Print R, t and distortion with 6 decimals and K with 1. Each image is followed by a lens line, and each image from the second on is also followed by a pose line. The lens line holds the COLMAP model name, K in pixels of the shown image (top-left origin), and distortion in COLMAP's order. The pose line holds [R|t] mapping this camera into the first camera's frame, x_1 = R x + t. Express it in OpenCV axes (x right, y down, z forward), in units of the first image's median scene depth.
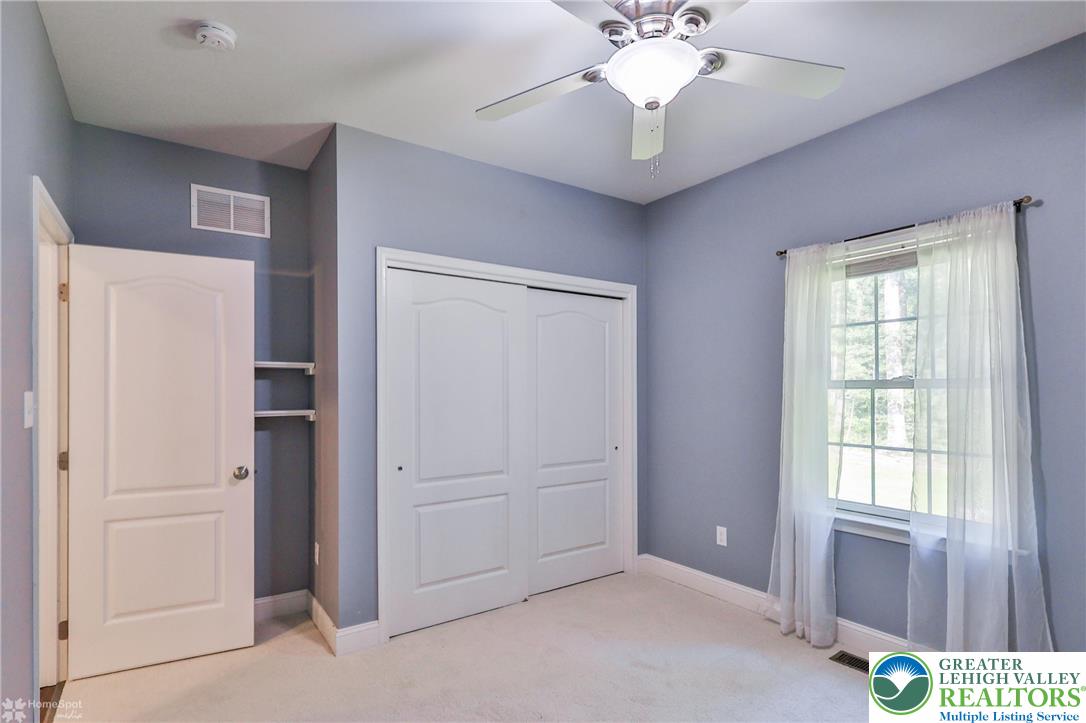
lens RADIAL K [[542.1, 0, 537.3], [0, 542.1, 394.6], [0, 0, 1]] dist [0.000367, 0.000068]
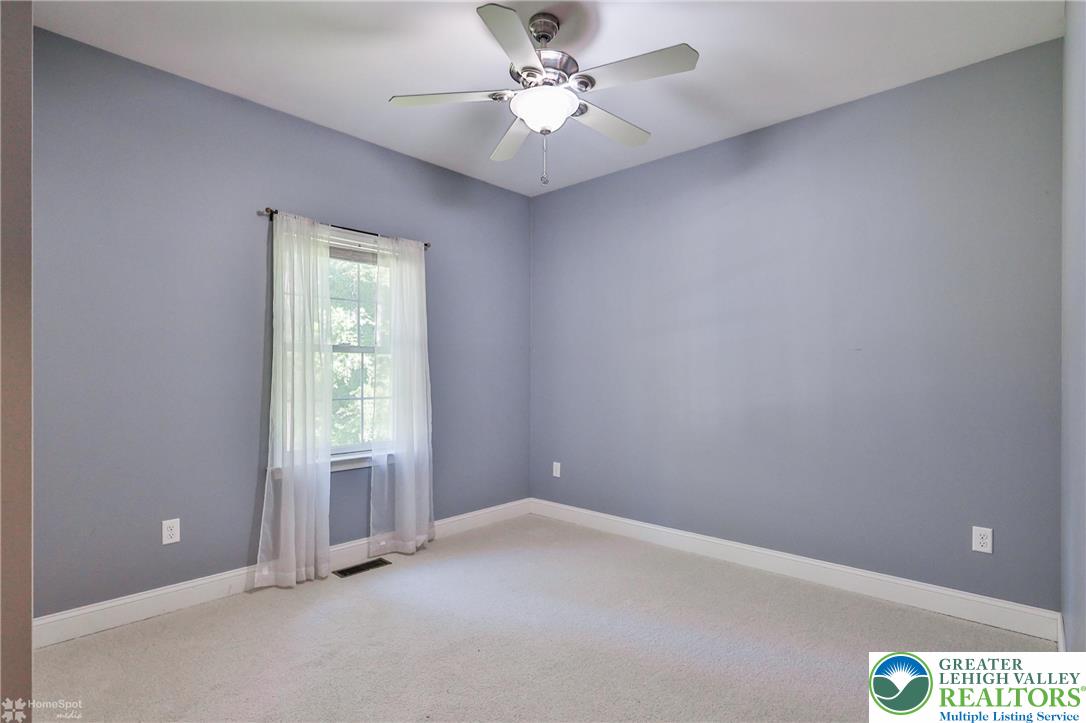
lens RADIAL K [[535.2, 0, 539.8], [0, 535.2, 362.4], [0, 0, 1]] dist [0.001038, 0.000600]
pose [[-0.203205, 0.002813, 0.979132, -0.699996], [-0.007761, 0.999960, -0.004483, 0.016768], [-0.979105, -0.008510, -0.203175, 0.827983]]
